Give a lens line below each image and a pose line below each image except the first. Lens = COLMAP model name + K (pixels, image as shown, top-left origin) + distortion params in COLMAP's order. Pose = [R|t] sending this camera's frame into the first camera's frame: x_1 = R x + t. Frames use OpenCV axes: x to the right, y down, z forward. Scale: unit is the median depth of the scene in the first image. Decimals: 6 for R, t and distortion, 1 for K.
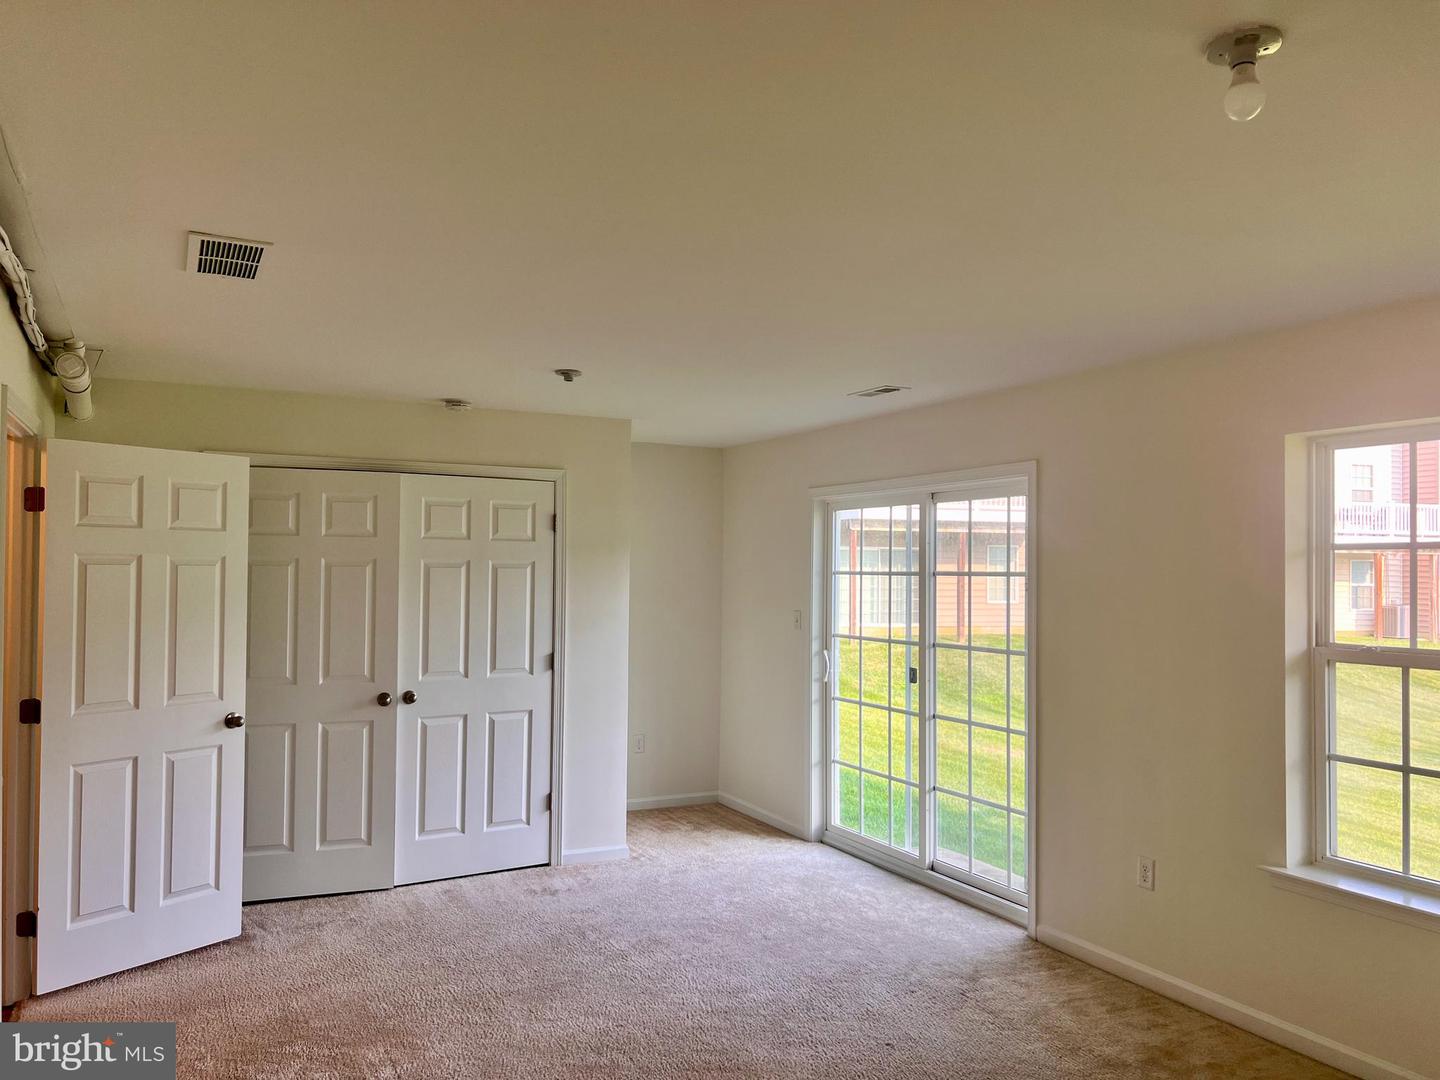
lens RADIAL K [[1061.4, 0, 734.8], [0, 1061.4, 554.4], [0, 0, 1]] dist [0.109261, -0.180019]
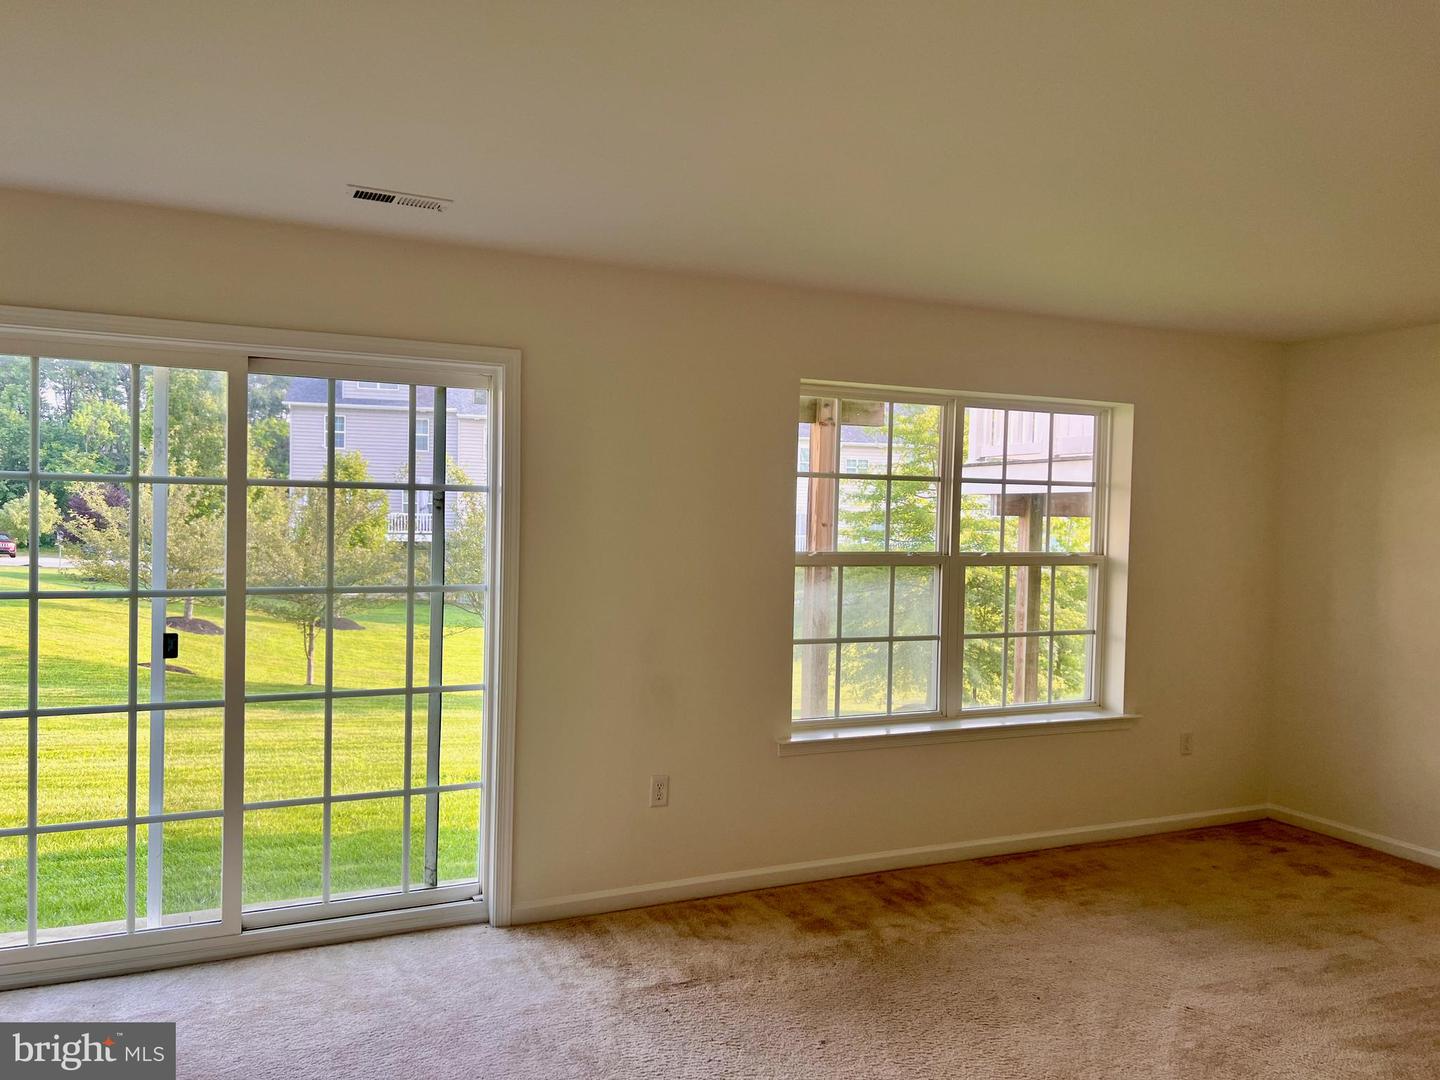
lens RADIAL K [[1061.4, 0, 734.8], [0, 1061.4, 554.4], [0, 0, 1]] dist [0.109261, -0.180019]
pose [[0.056289, -0.060053, 0.996607, -0.590529], [-0.042911, 0.997122, 0.062508, 0.010573], [-0.997492, -0.046284, 0.053550, 0.886548]]
